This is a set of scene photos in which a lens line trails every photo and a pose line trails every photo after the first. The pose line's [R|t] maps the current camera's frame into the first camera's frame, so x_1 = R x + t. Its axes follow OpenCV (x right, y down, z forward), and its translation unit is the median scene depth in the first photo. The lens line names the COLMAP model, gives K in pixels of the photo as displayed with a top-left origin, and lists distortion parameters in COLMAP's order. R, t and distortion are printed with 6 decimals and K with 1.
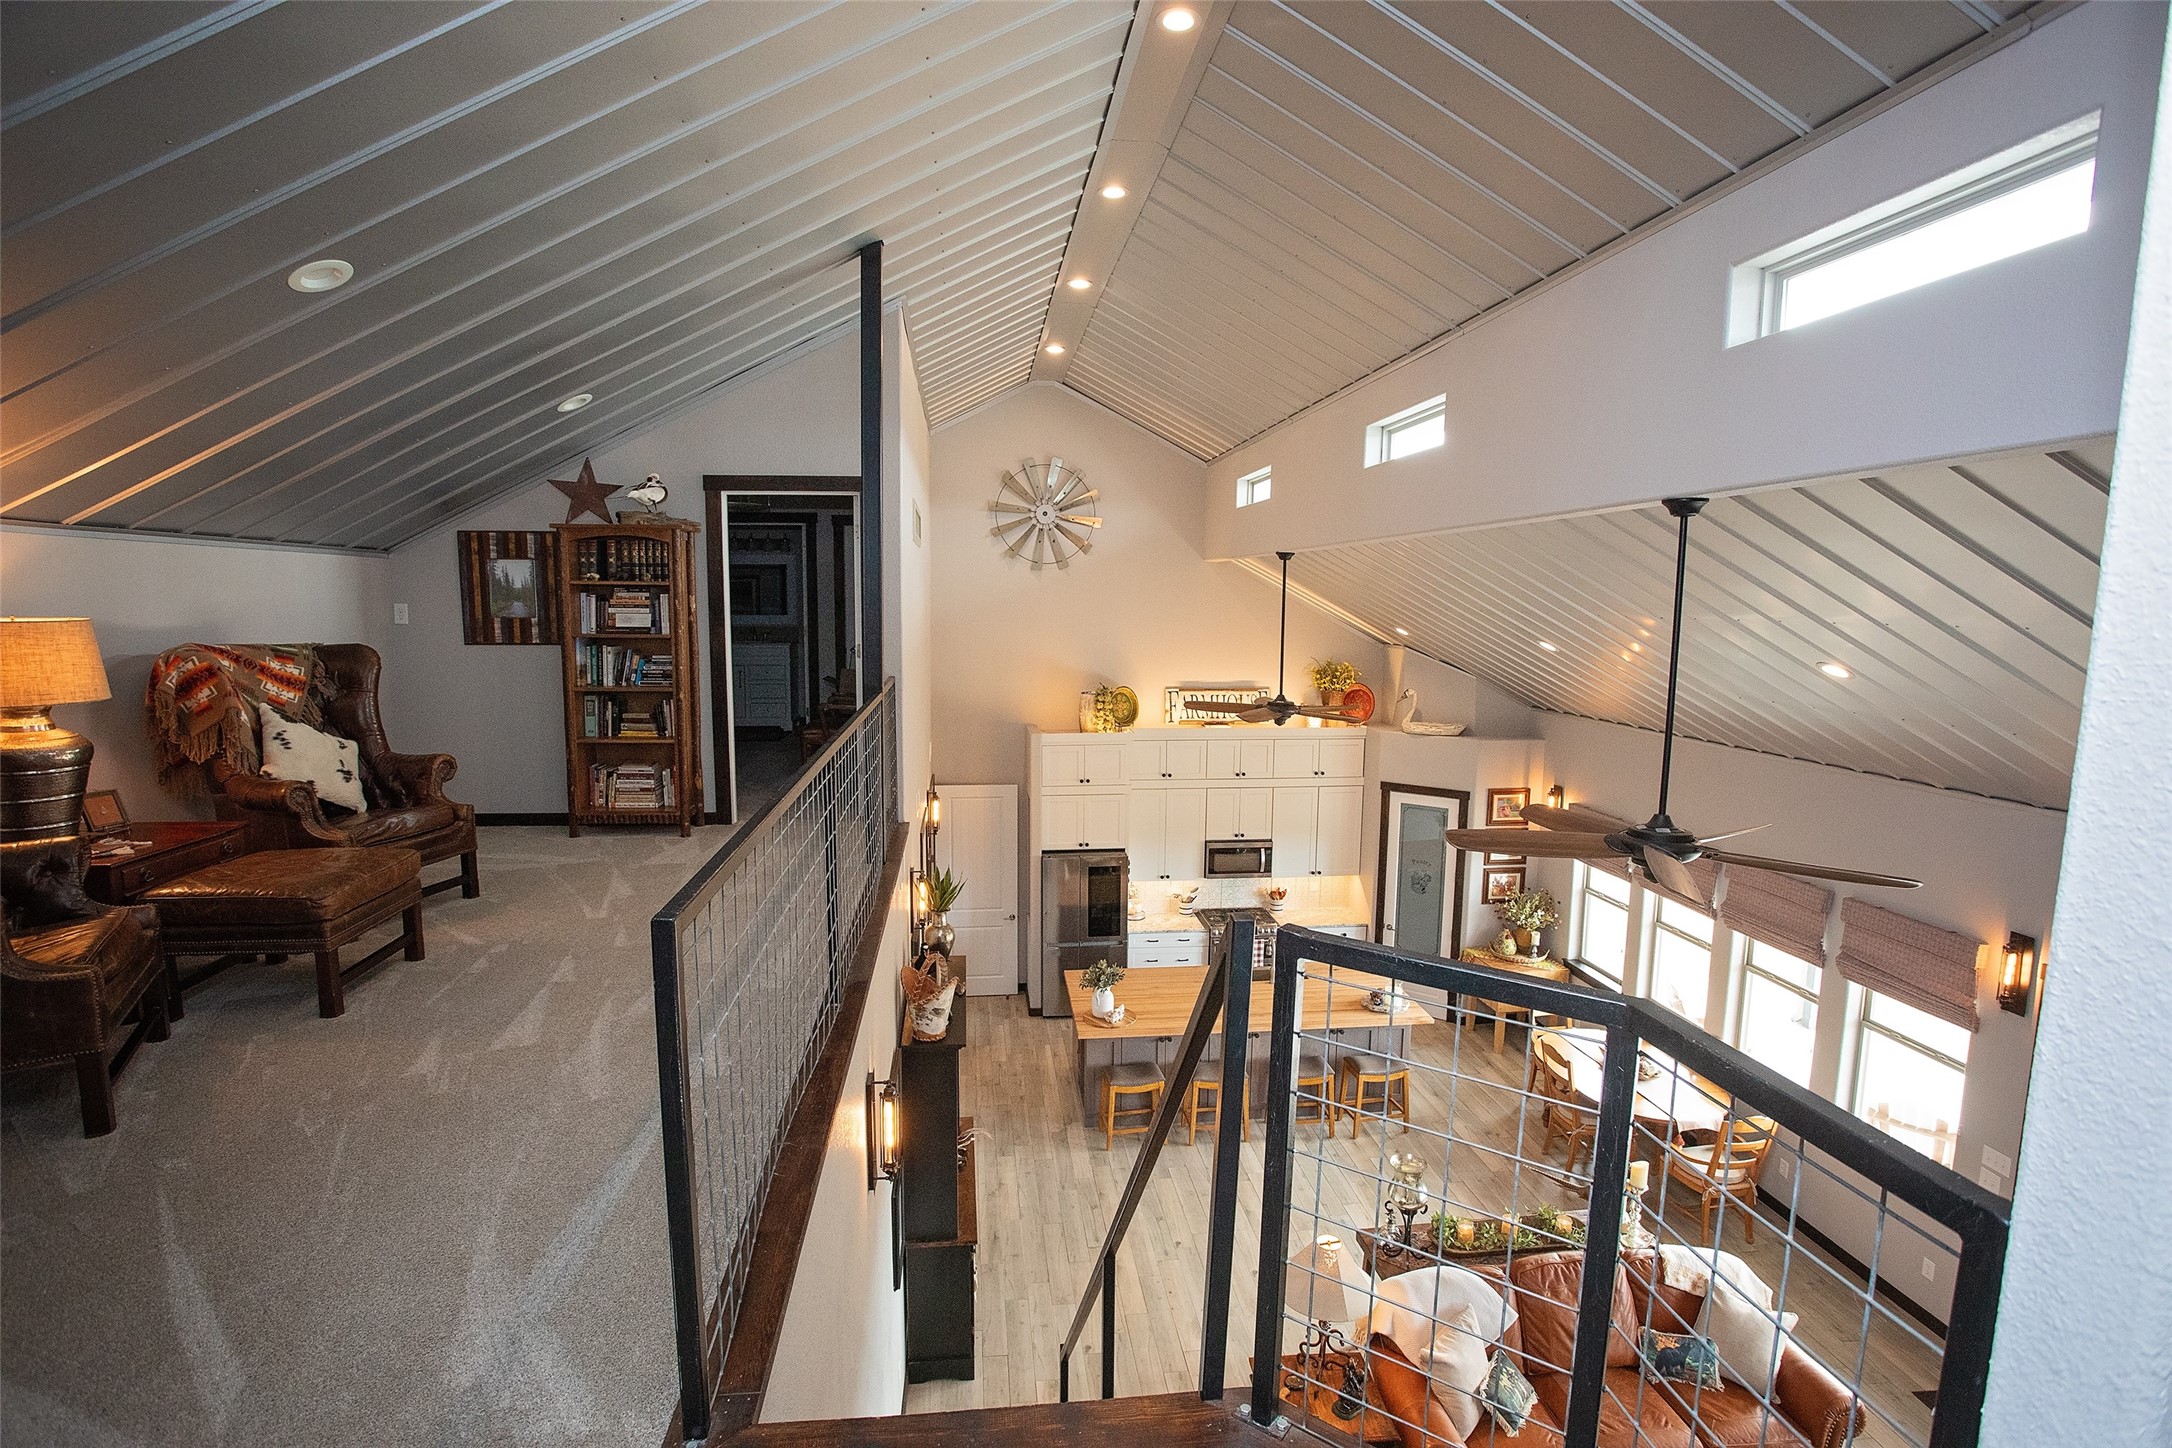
lens RADIAL K [[1068.5, 0, 1091.8], [0, 1068.5, 722.9], [0, 0, 1]] dist [-0.054206, 0.020799]
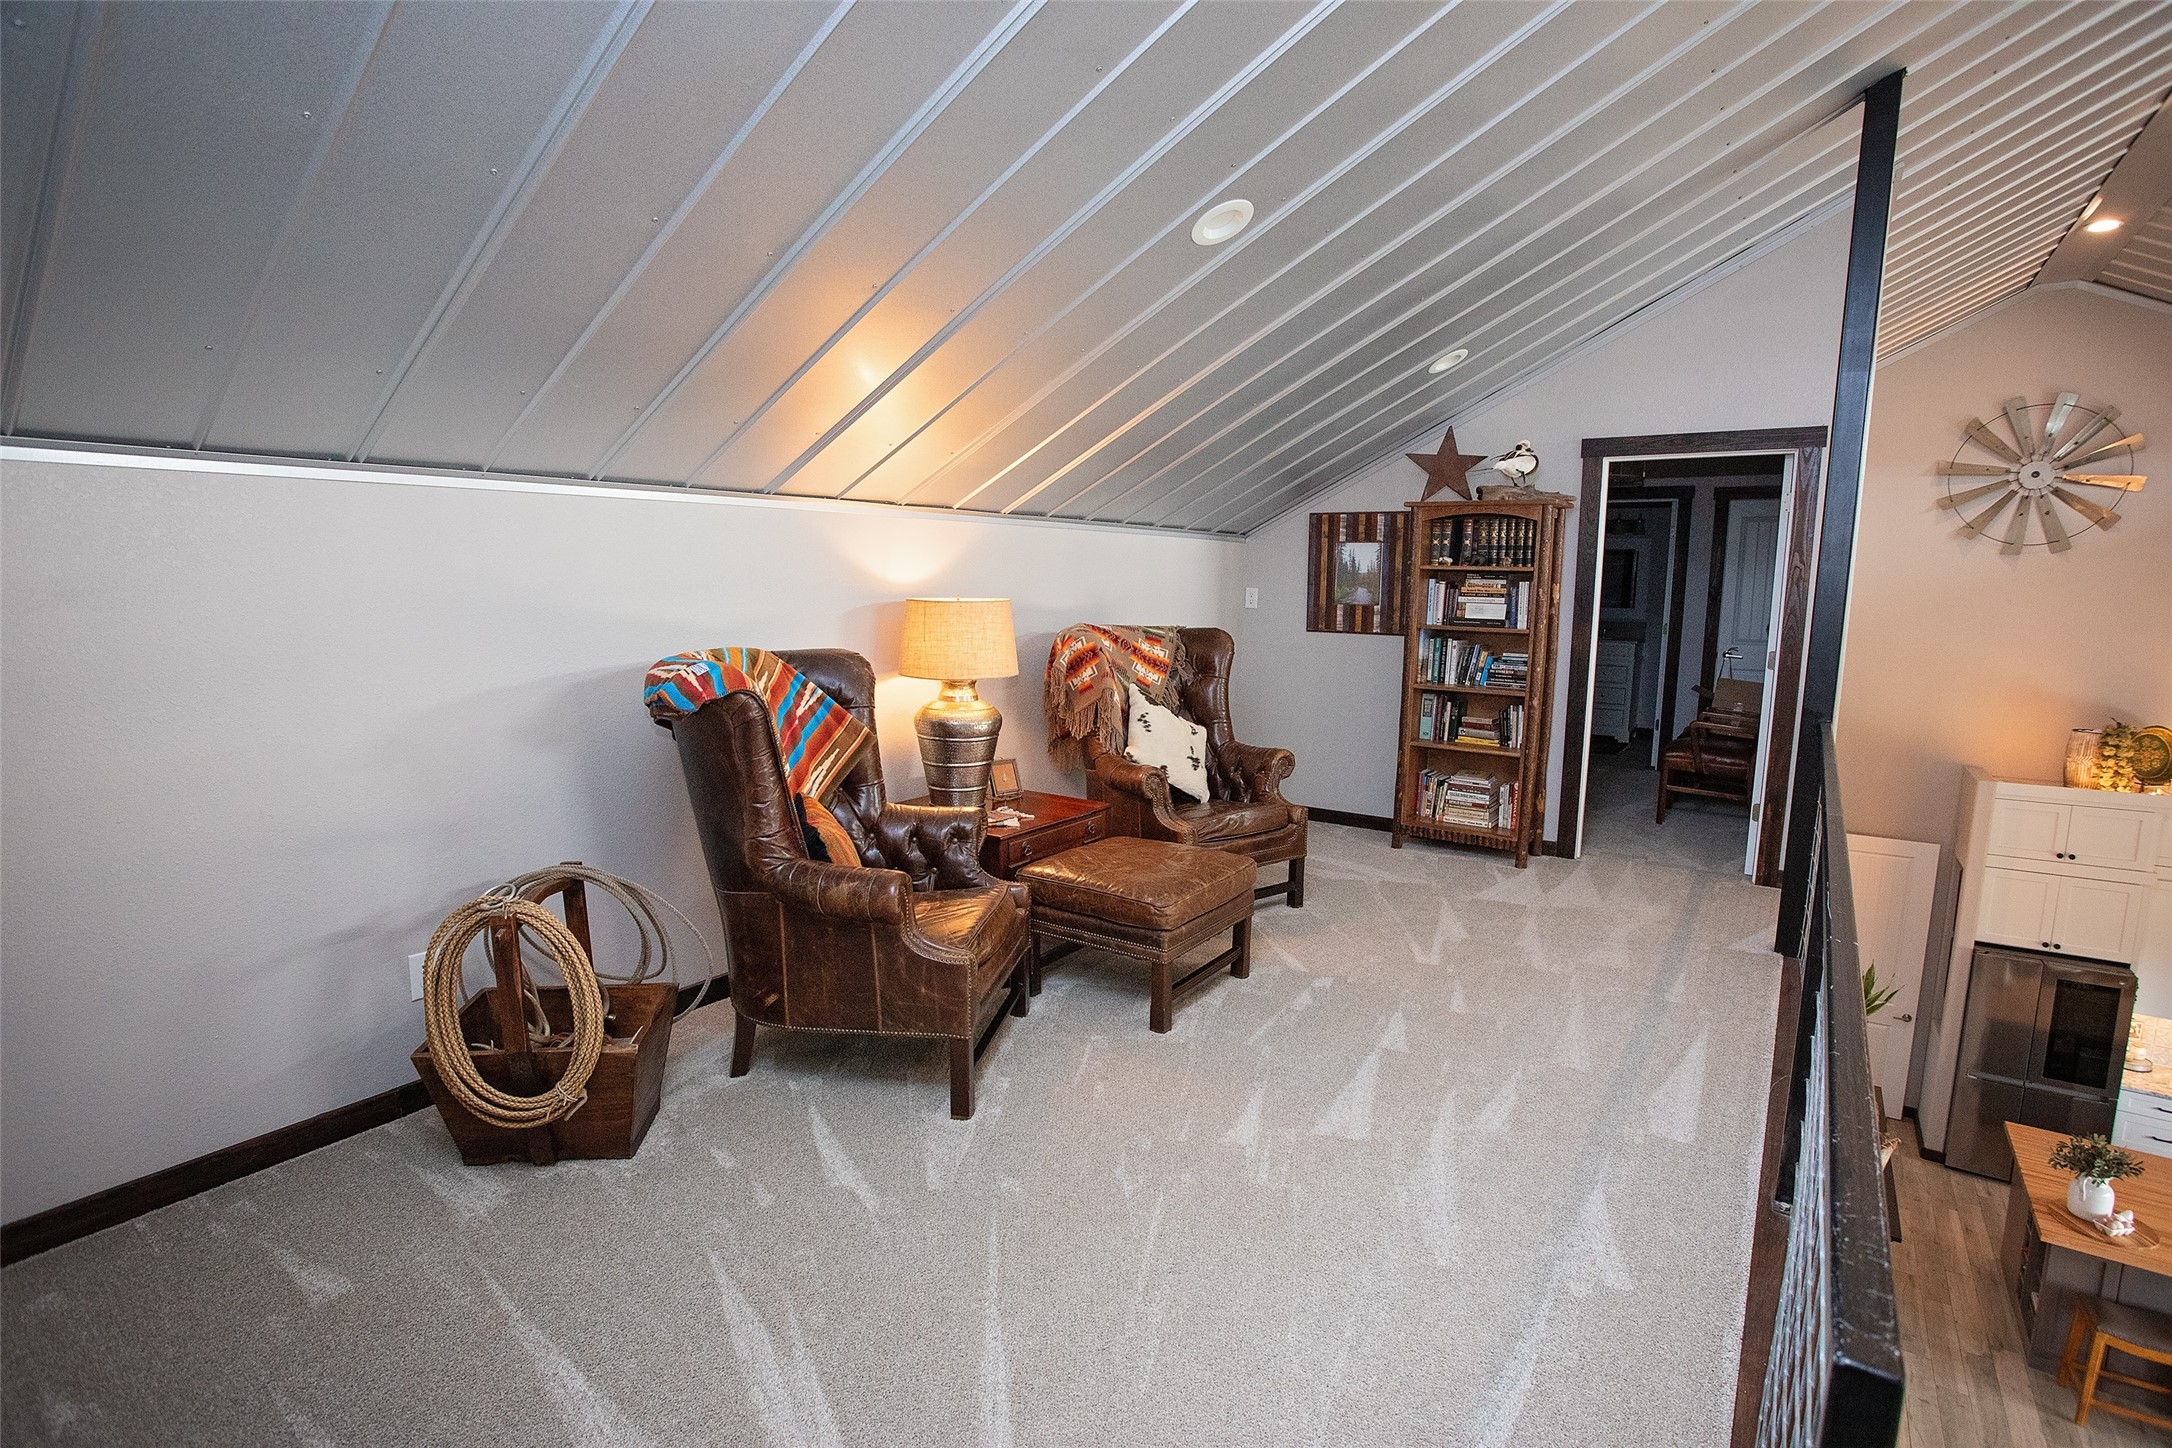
lens RADIAL K [[1068.5, 0, 1073.6], [0, 1068.5, 736.4], [0, 0, 1]] dist [-0.054206, 0.020799]
pose [[0.743717, 0.099481, -0.661051, -0.099293], [-0.083112, 0.994953, 0.056224, -0.015652], [0.663307, 0.013126, 0.748232, 0.124864]]
